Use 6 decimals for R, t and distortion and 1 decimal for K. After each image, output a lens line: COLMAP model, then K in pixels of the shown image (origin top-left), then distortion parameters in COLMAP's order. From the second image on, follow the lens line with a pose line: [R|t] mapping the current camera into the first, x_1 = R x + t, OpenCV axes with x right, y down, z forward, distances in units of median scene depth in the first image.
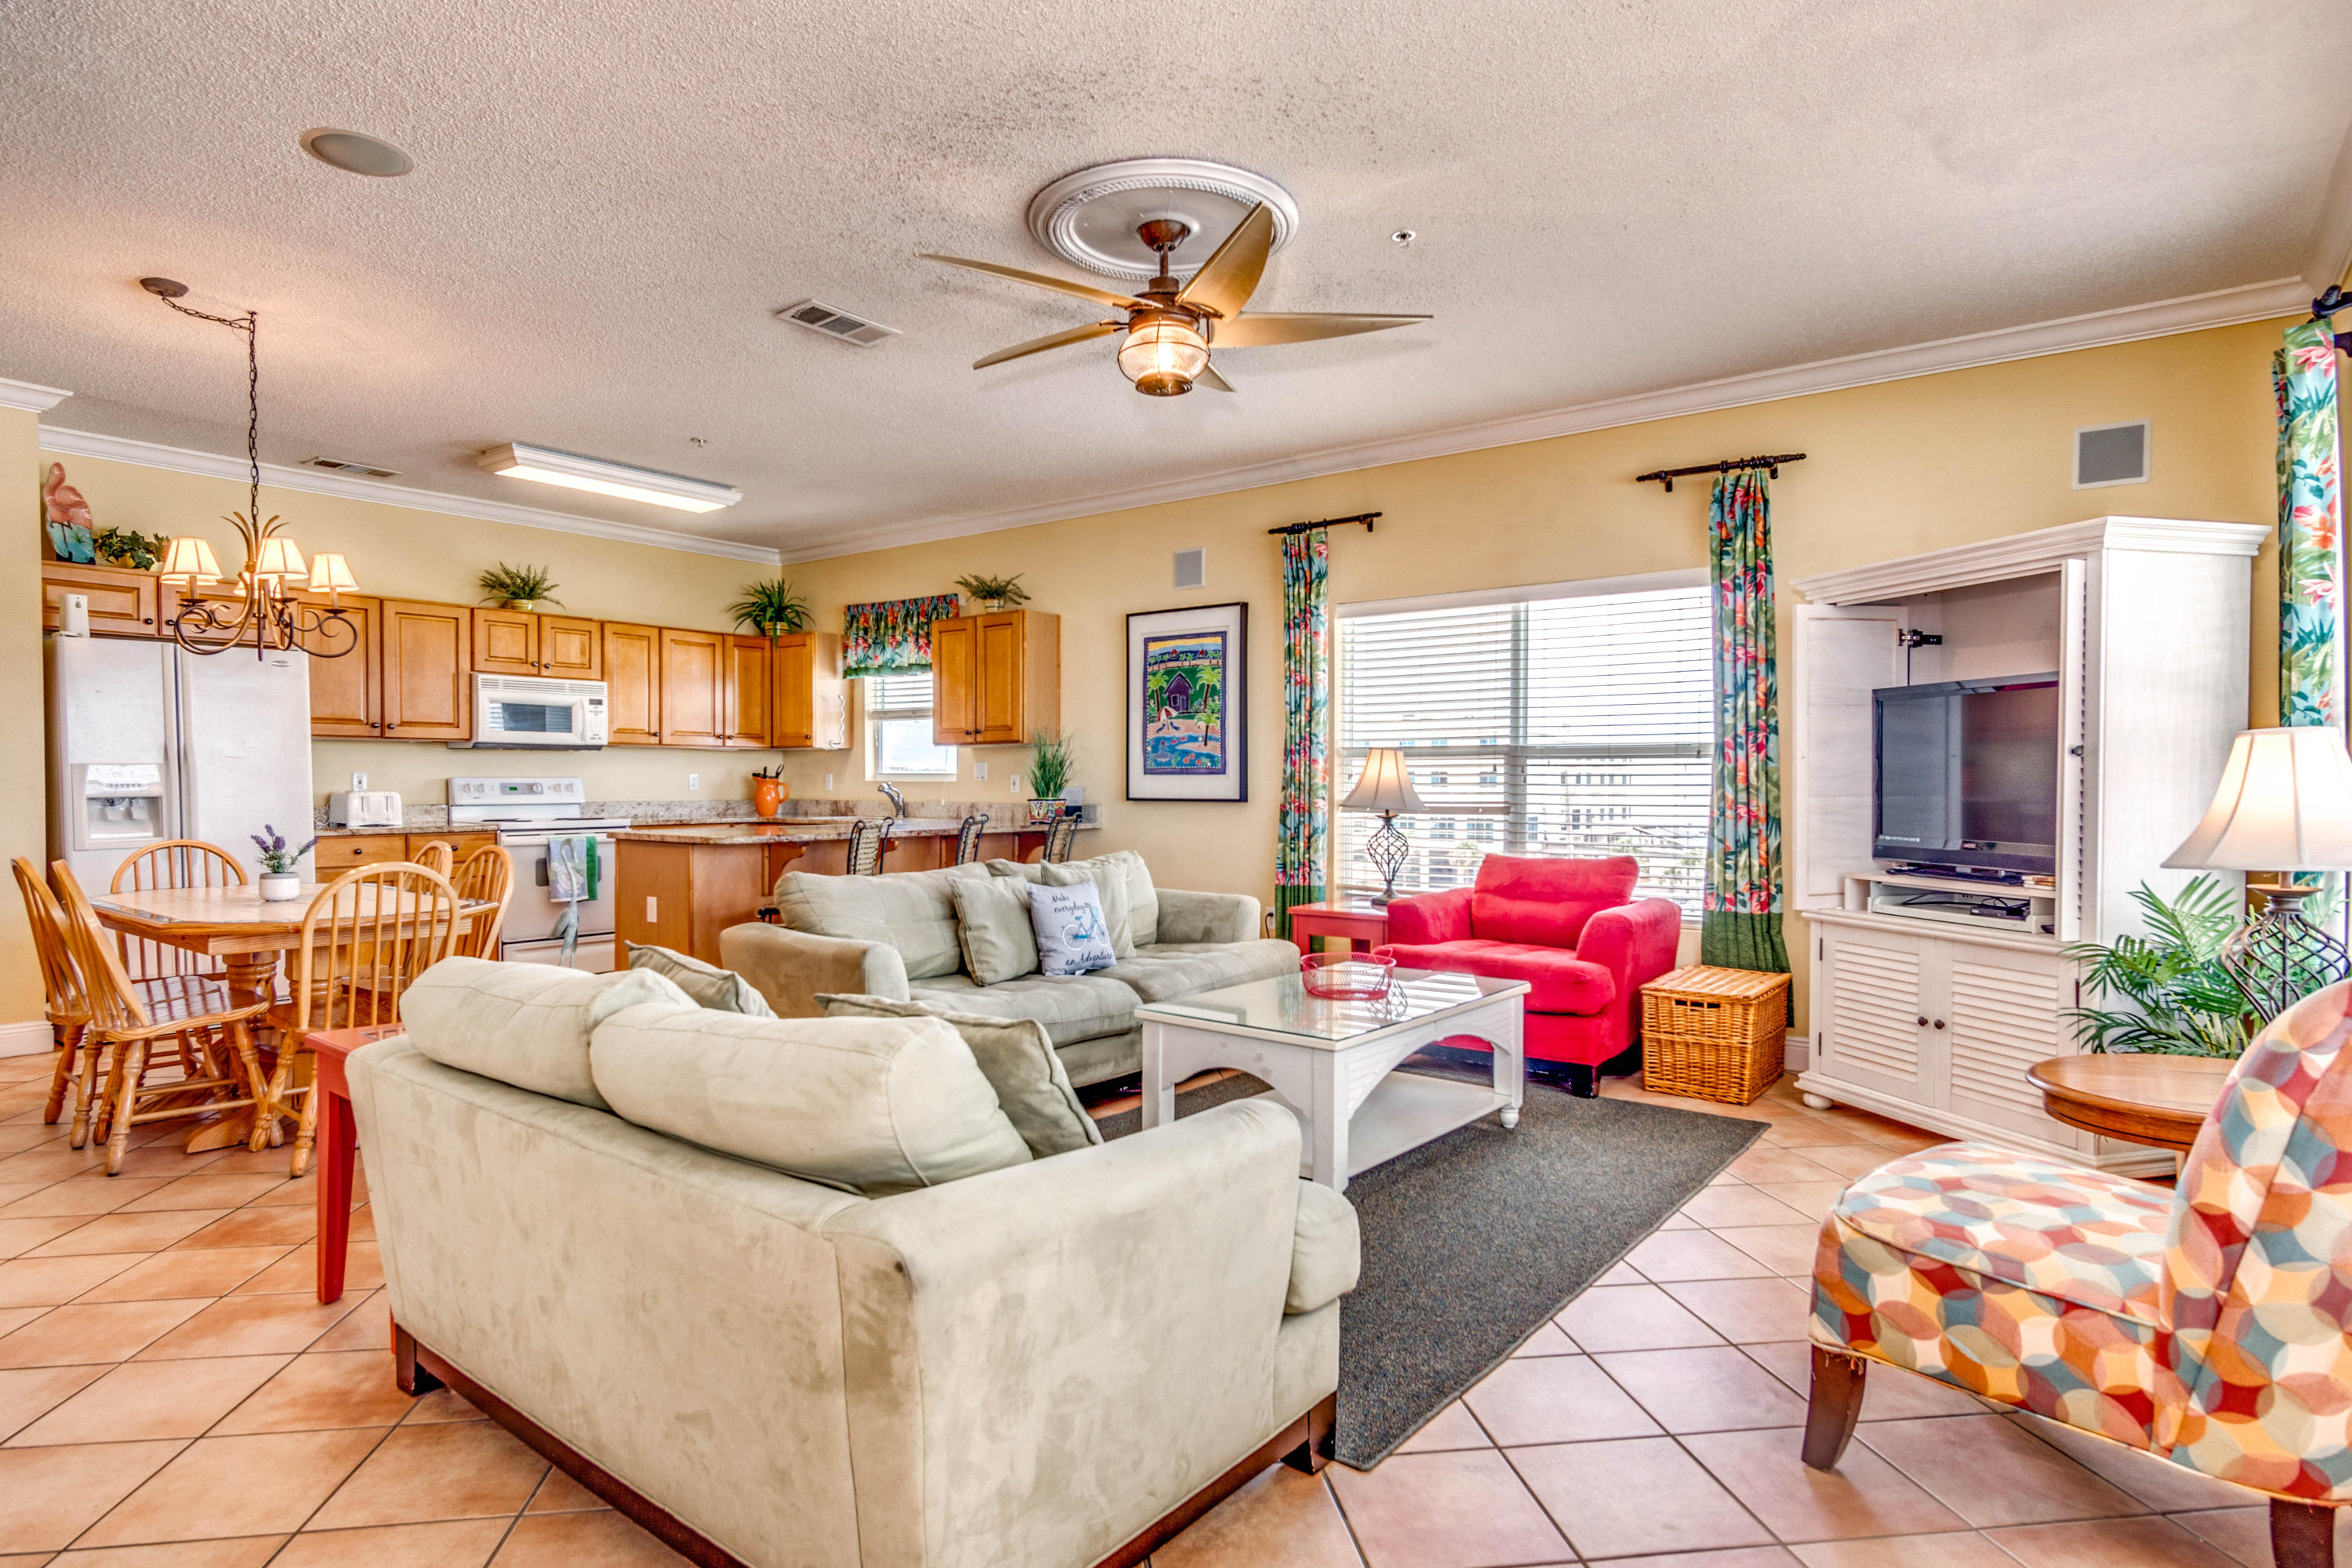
lens RADIAL K [[1265.6, 0, 1171.9], [0, 1265.6, 814.1], [0, 0, 1]] dist [0.001405, 0.005074]
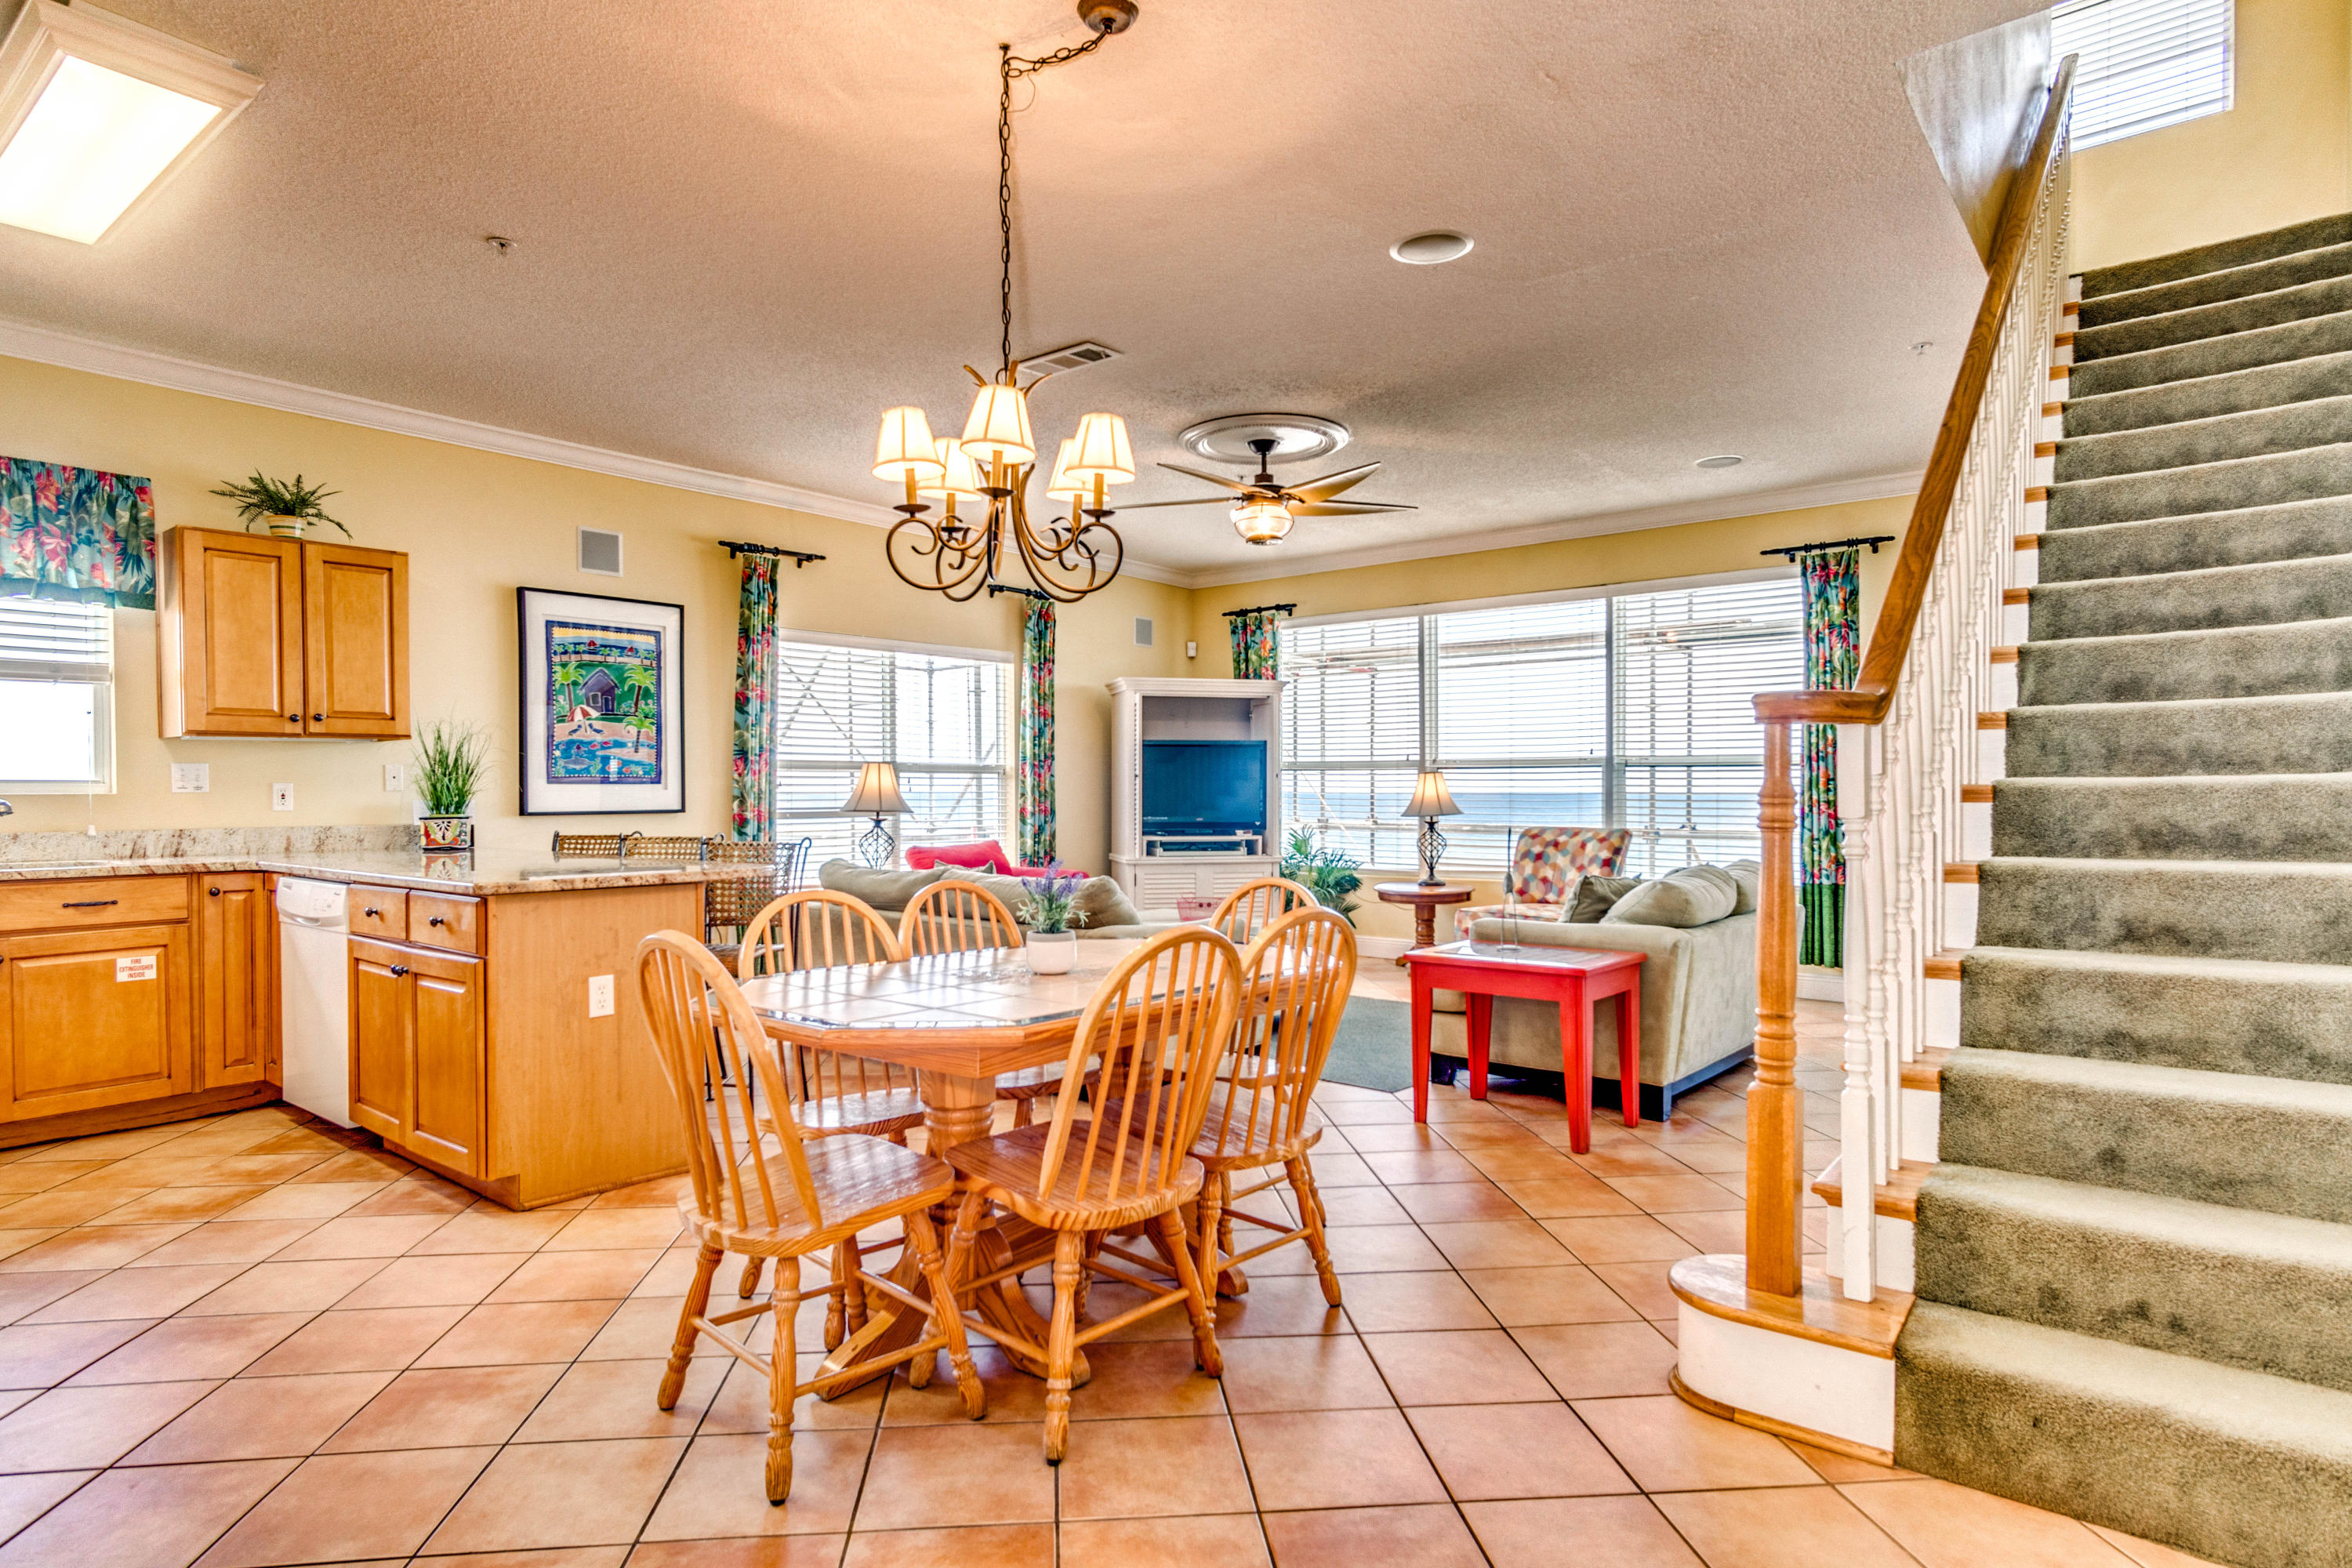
lens RADIAL K [[1265.6, 0, 1172.8], [0, 1265.6, 803.5], [0, 0, 1]] dist [0.001405, 0.005074]
pose [[0.033271, -0.013793, 0.999351, -0.833832], [0.029407, 0.999485, 0.012815, -0.016652], [-0.999014, 0.028961, 0.033659, 0.555669]]
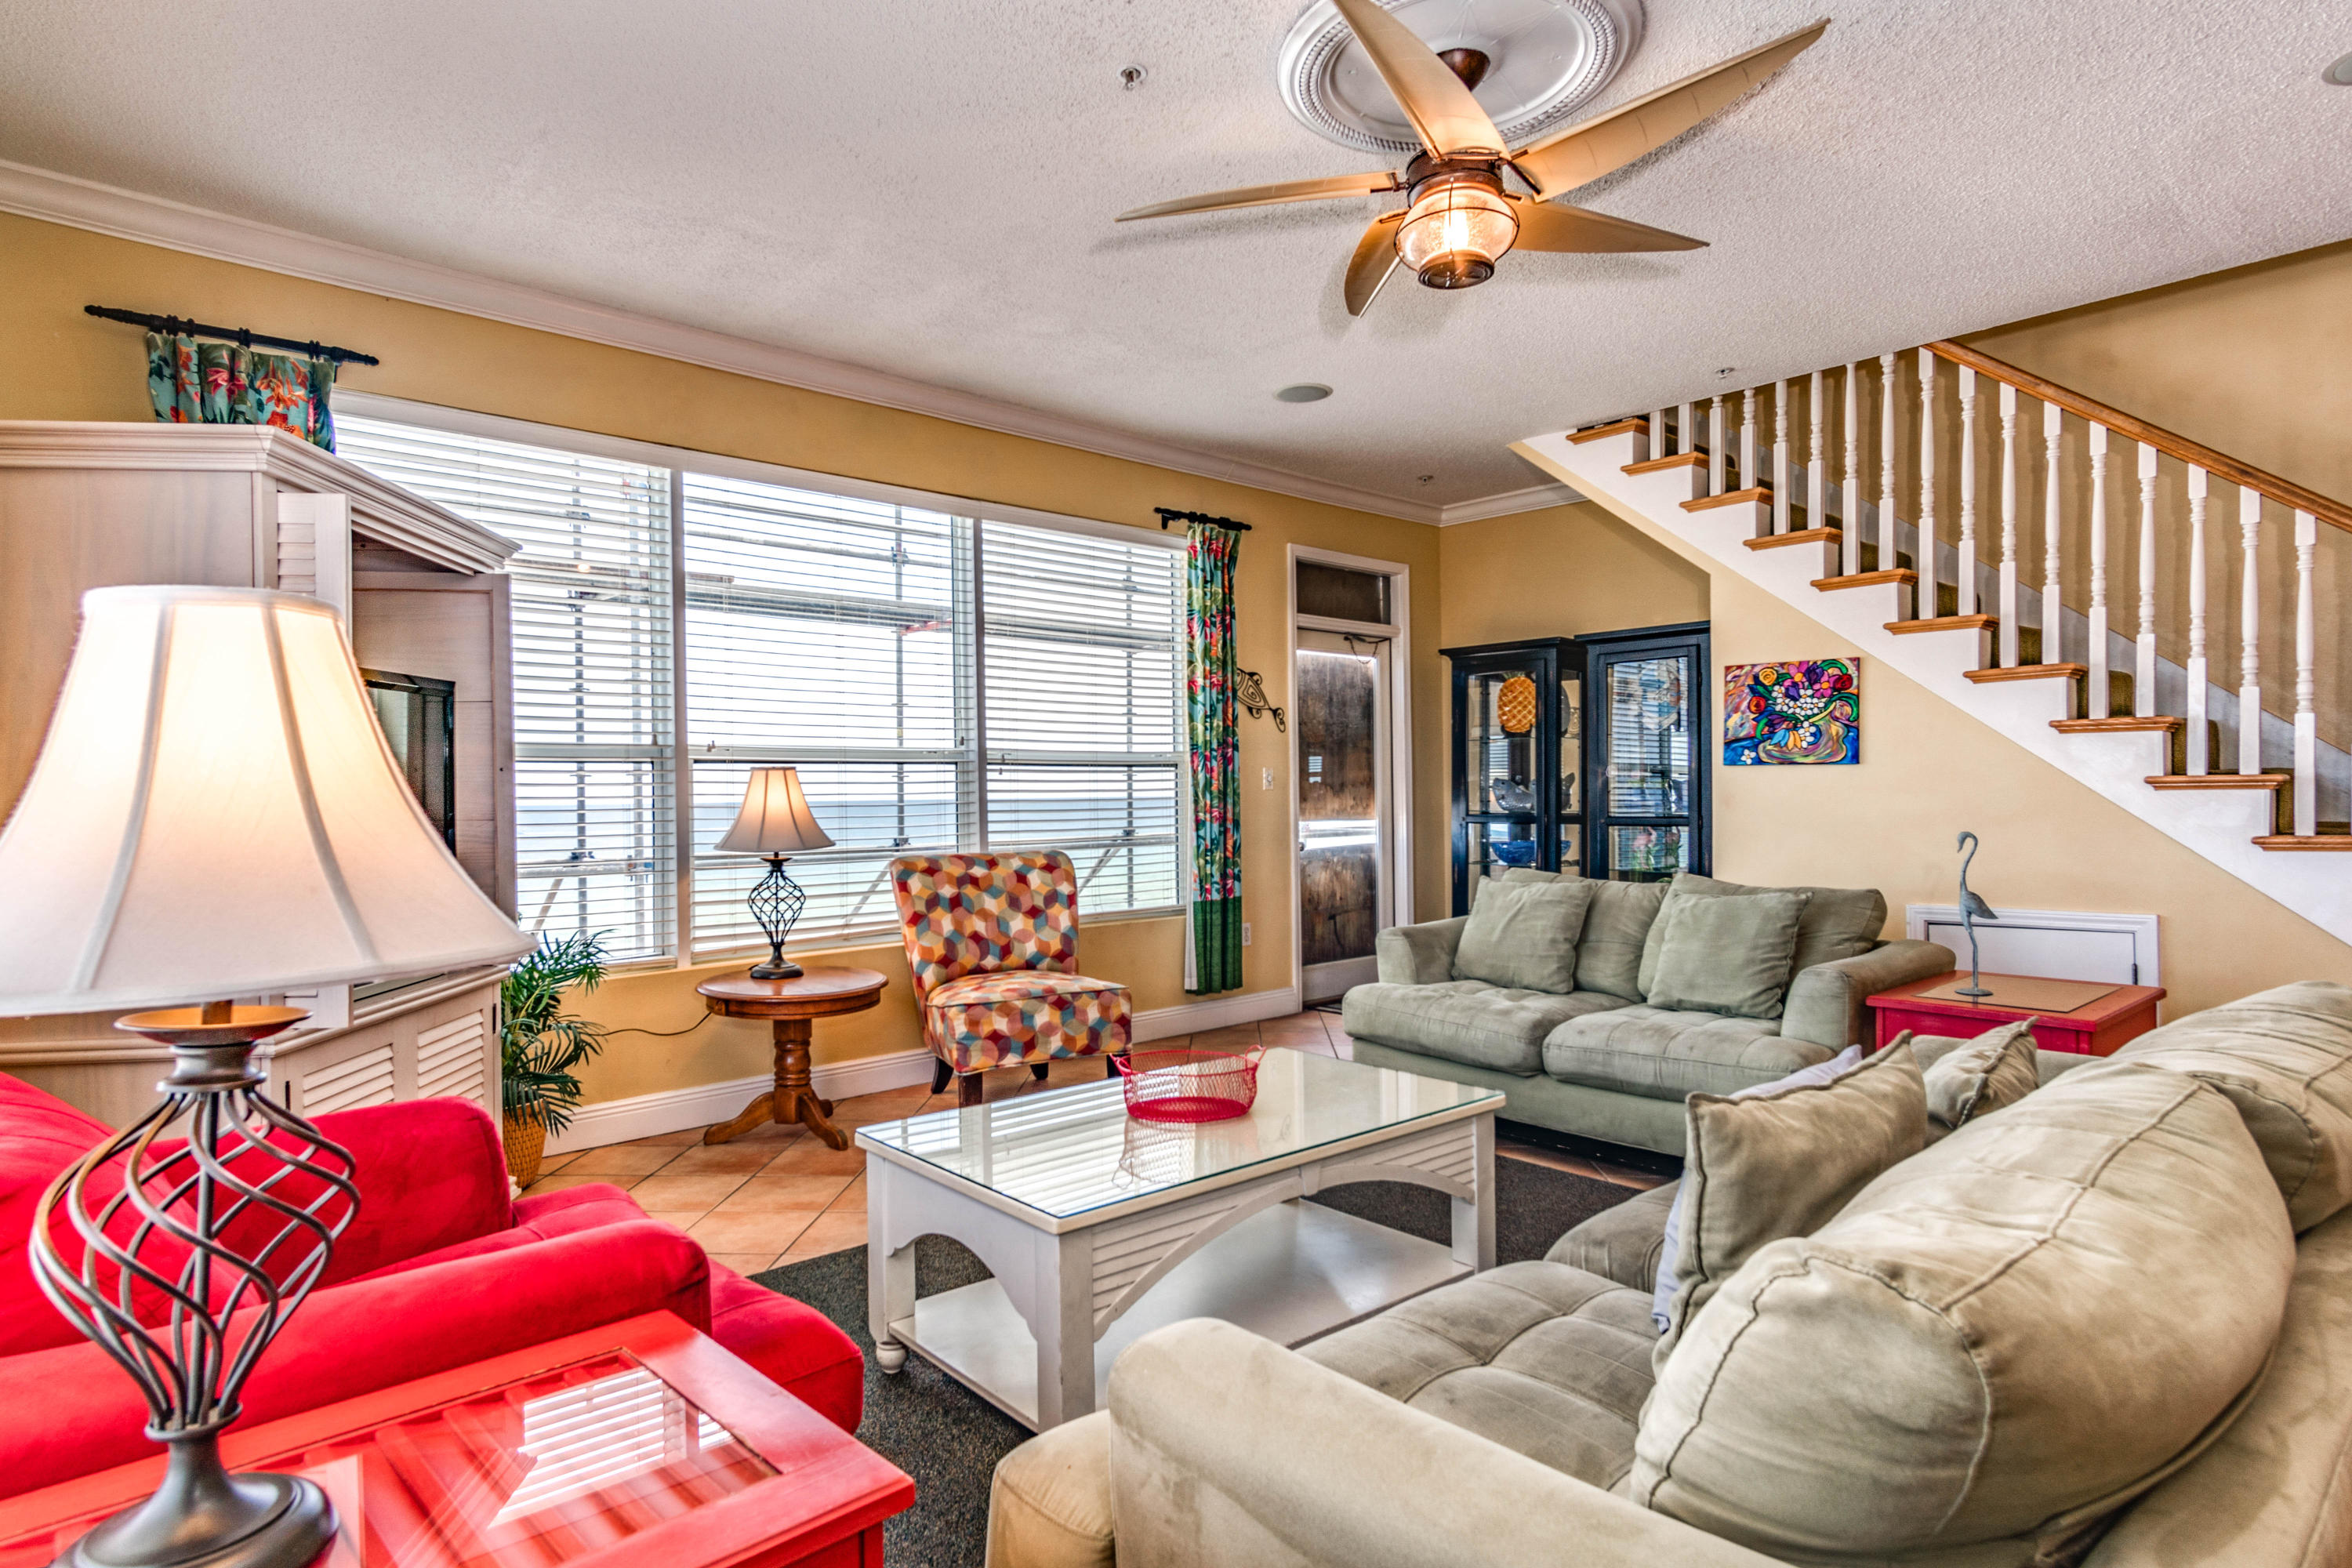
lens RADIAL K [[1265.6, 0, 1180.4], [0, 1265.6, 801.4], [0, 0, 1]] dist [0.001405, 0.005074]
pose [[-0.984987, 0.001678, 0.172618, 0.013057], [0.008754, 0.999152, 0.040238, -0.029863], [-0.172404, 0.041145, -0.984167, 0.937197]]
